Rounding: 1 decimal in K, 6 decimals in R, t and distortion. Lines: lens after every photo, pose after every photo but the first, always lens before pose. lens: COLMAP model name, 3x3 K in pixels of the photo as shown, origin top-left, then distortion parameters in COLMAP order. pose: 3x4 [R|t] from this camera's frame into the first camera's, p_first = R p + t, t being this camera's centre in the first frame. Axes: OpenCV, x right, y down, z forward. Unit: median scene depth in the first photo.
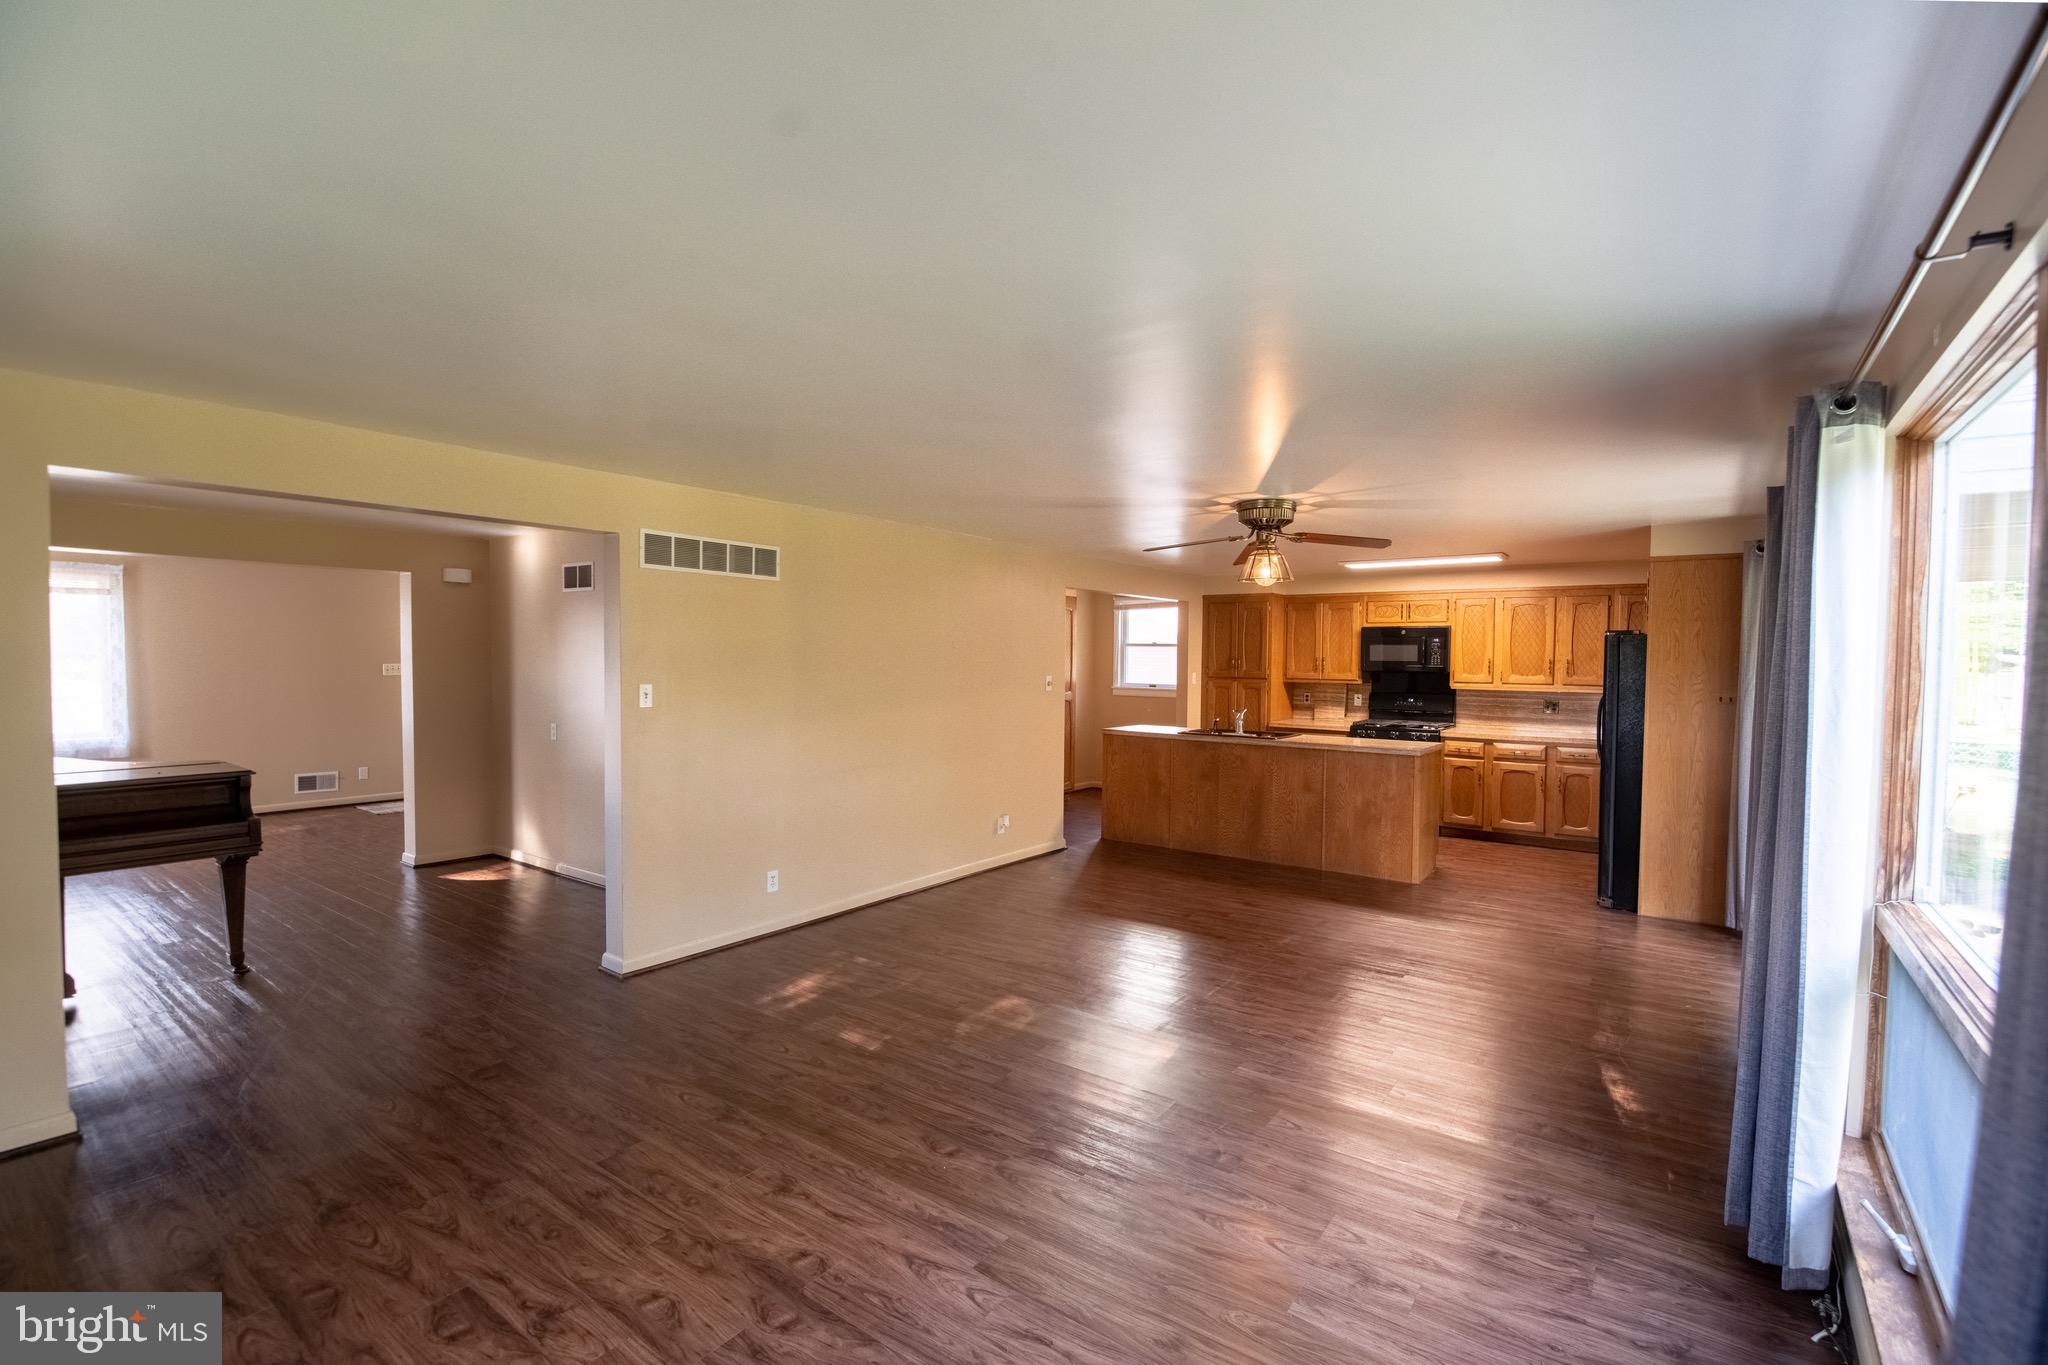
lens RADIAL K [[902.9, 0, 1049.8], [0, 902.9, 723.8], [0, 0, 1]] dist [-0.000521, -0.010151]
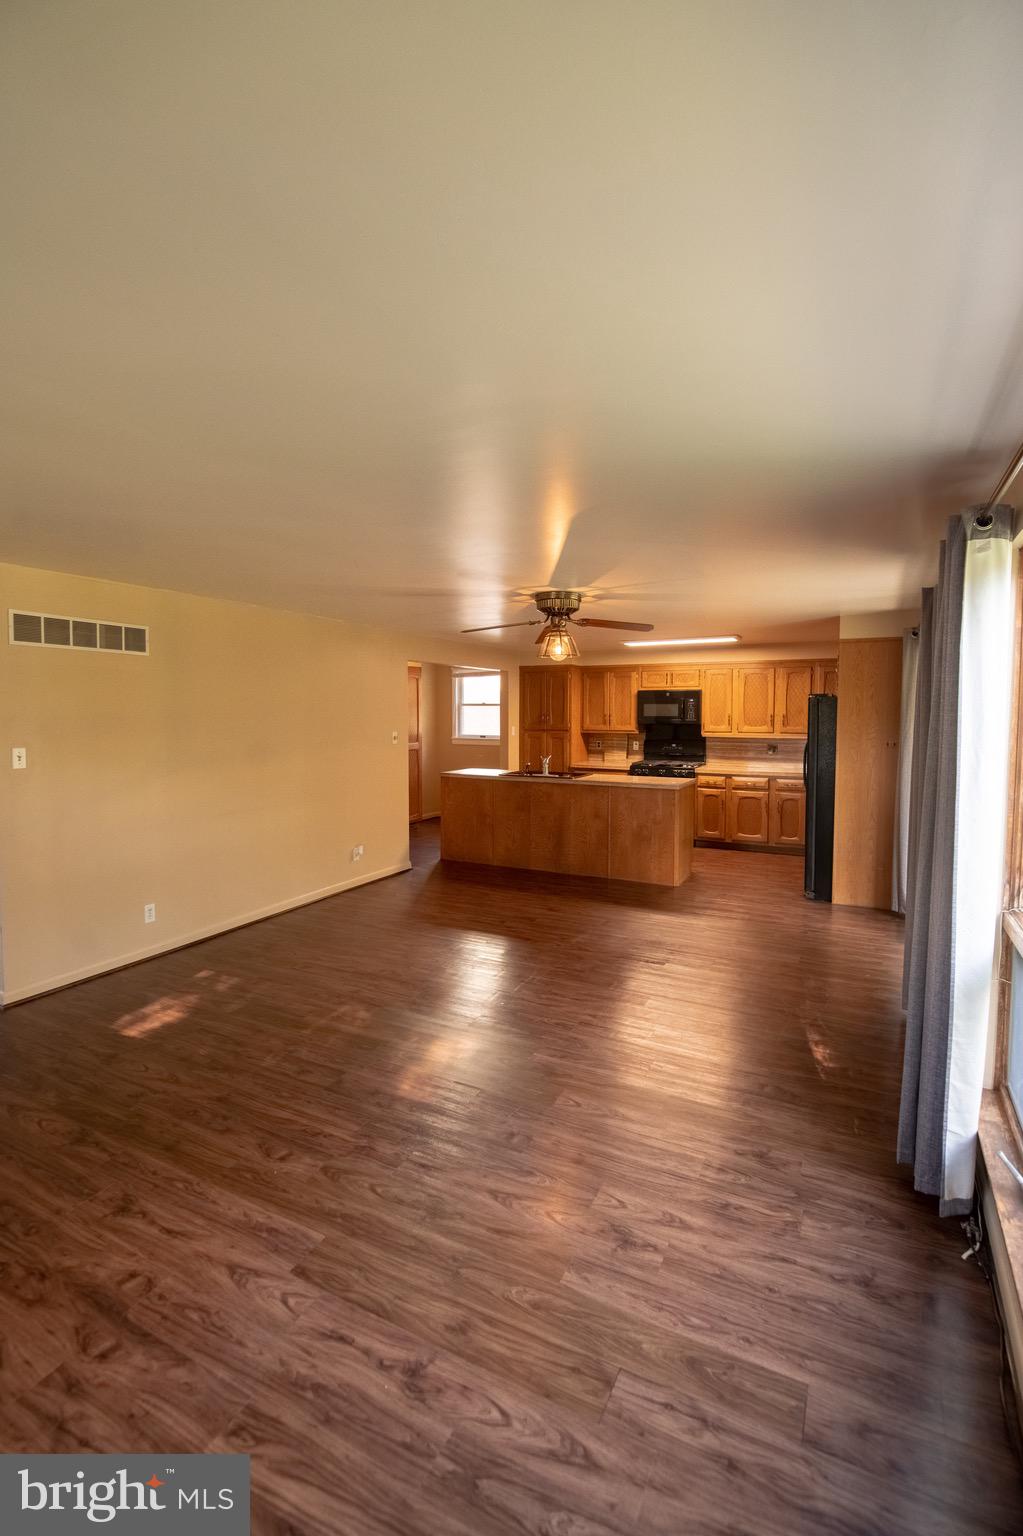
lens RADIAL K [[677.2, 0, 515.4], [0, 677.2, 783.0], [0, 0, 1]] dist [-0.000521, -0.010151]
pose [[0.989734, -0.023467, 0.140979, 0.047434], [0.018827, 0.999239, 0.034155, -0.017531], [-0.141673, -0.031150, 0.989423, 0.074147]]
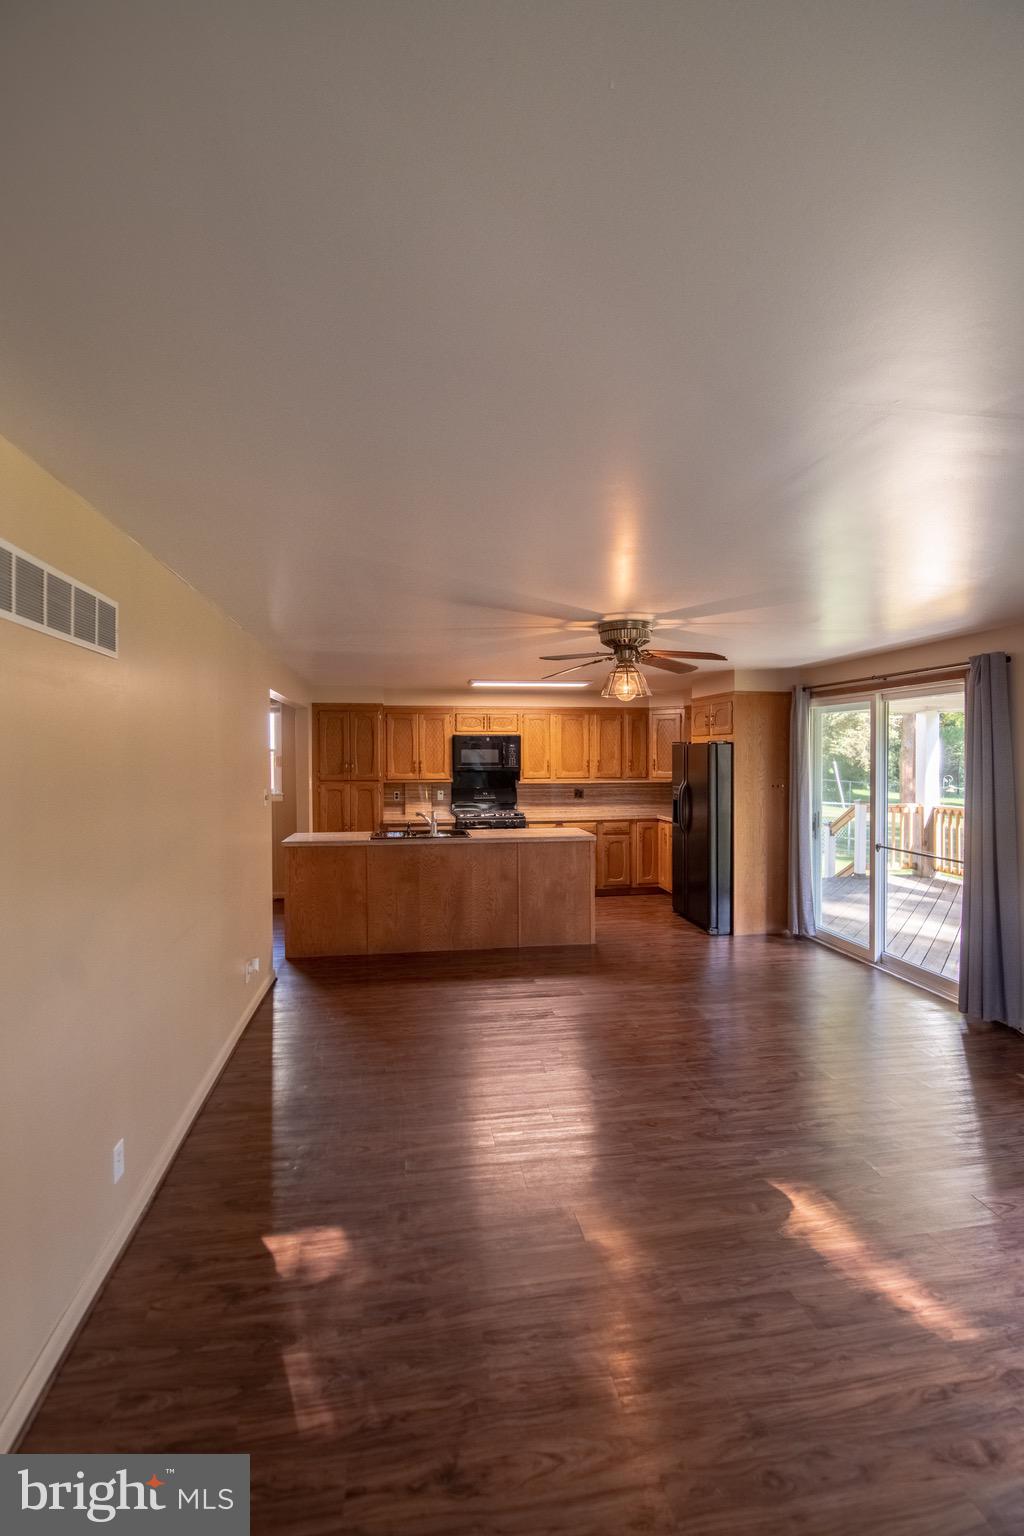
lens RADIAL K [[710.9, 0, 507.5], [0, 710.9, 761.1], [0, 0, 1]] dist [-0.004535, -0.004597]
pose [[0.719510, -0.015898, 0.694300, -0.497768], [0.060863, 0.997335, -0.040236, -0.057412], [-0.691810, 0.071207, 0.718560, 0.525303]]
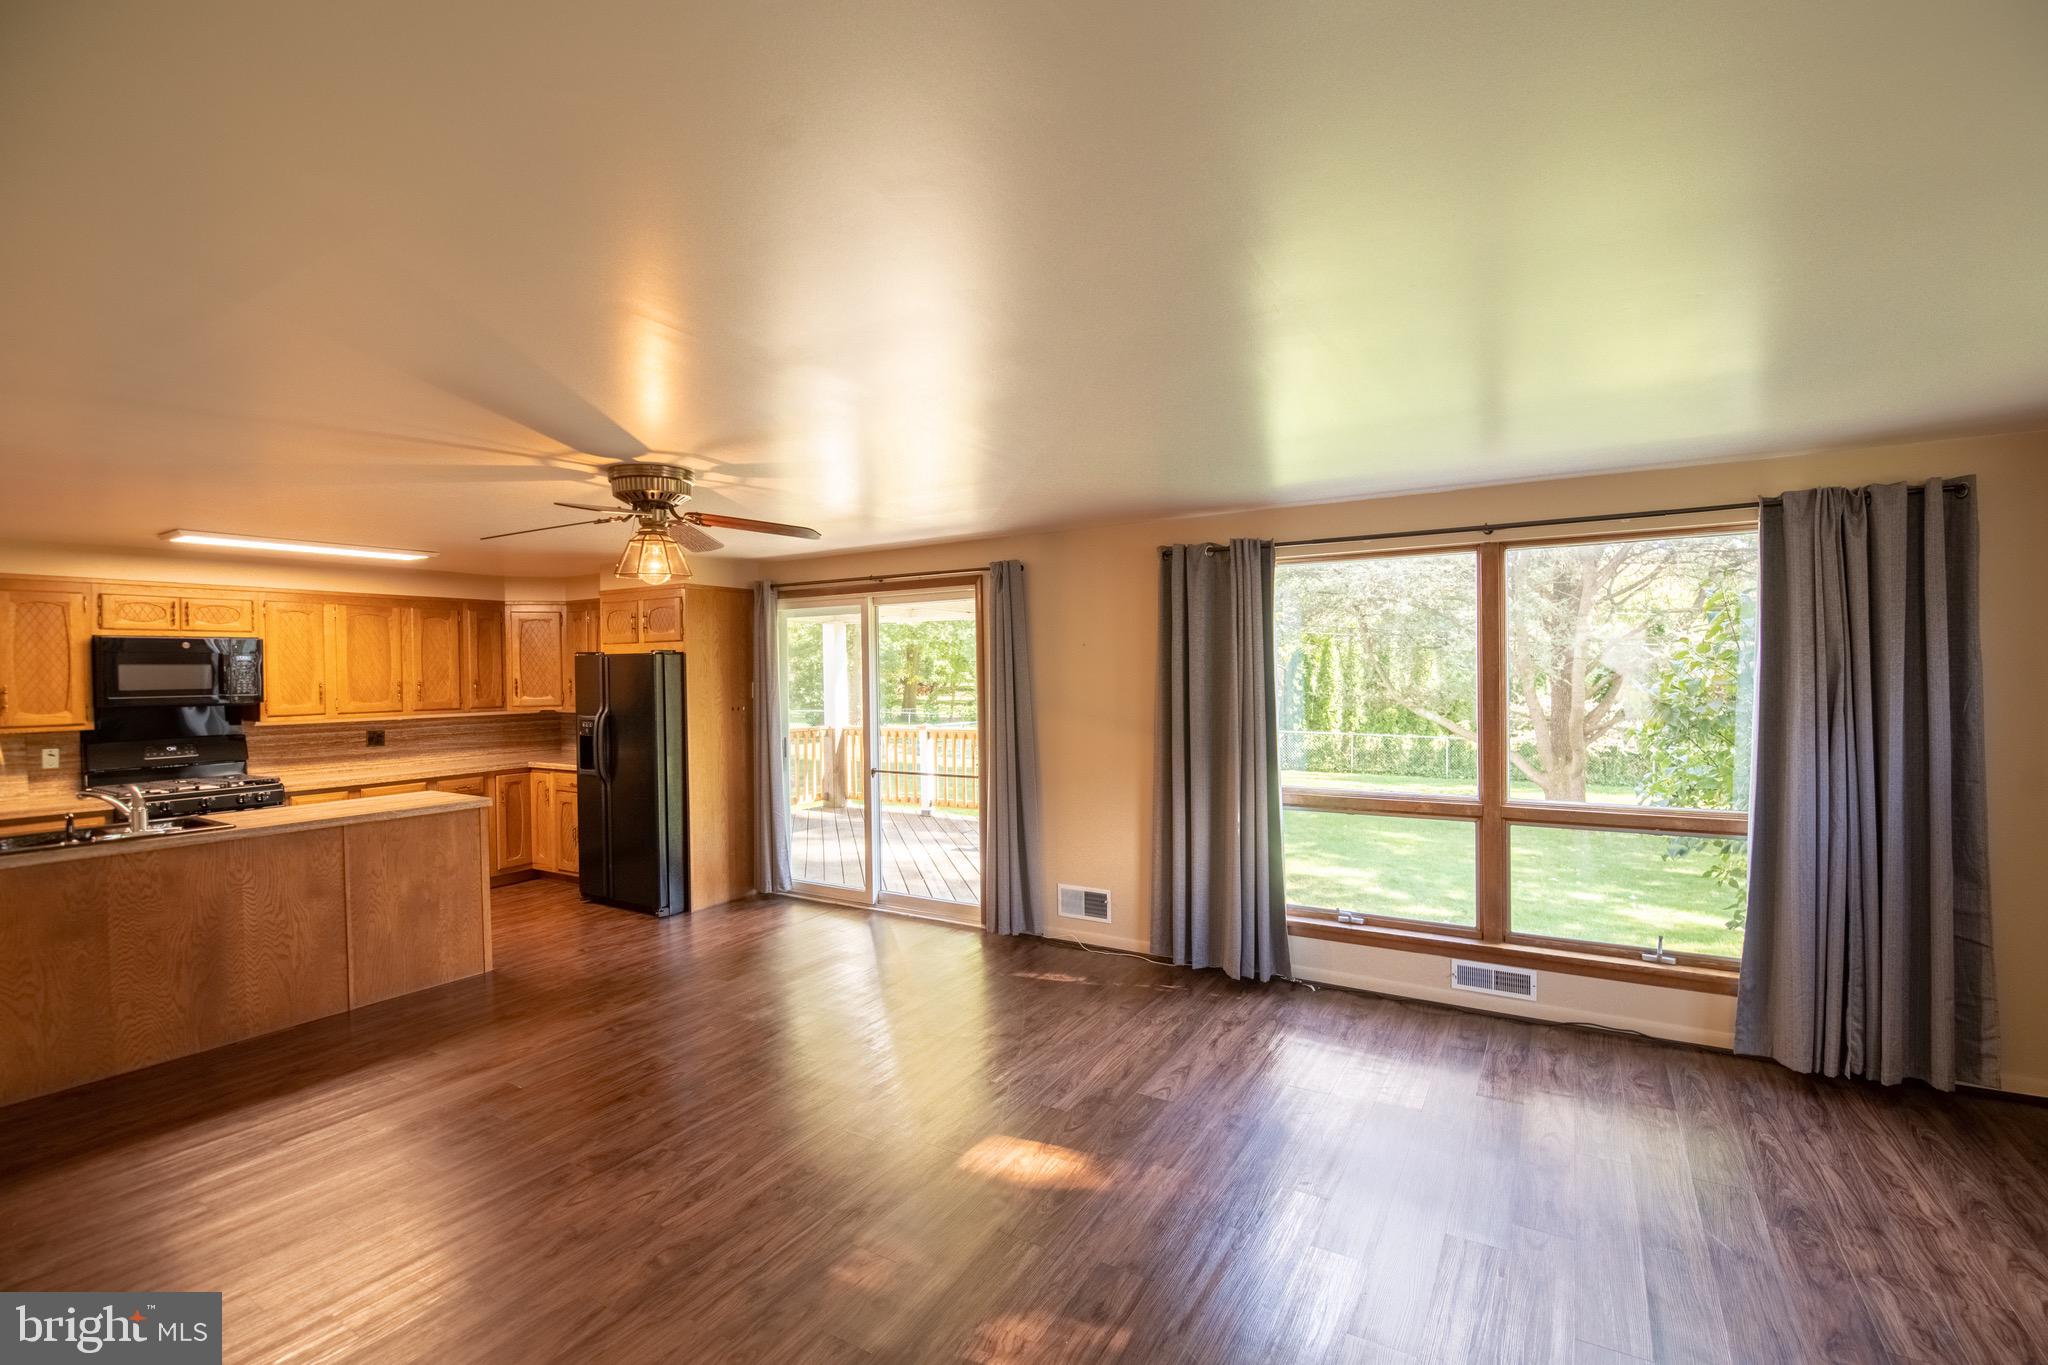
lens RADIAL K [[902.9, 0, 1036.1], [0, 902.9, 678.9], [0, 0, 1]] dist [-0.000521, -0.010151]
pose [[-0.071233, -0.016513, 0.997323, -0.559892], [0.089655, 0.995710, 0.022889, -0.068618], [-0.993422, 0.091045, -0.069447, 0.810087]]
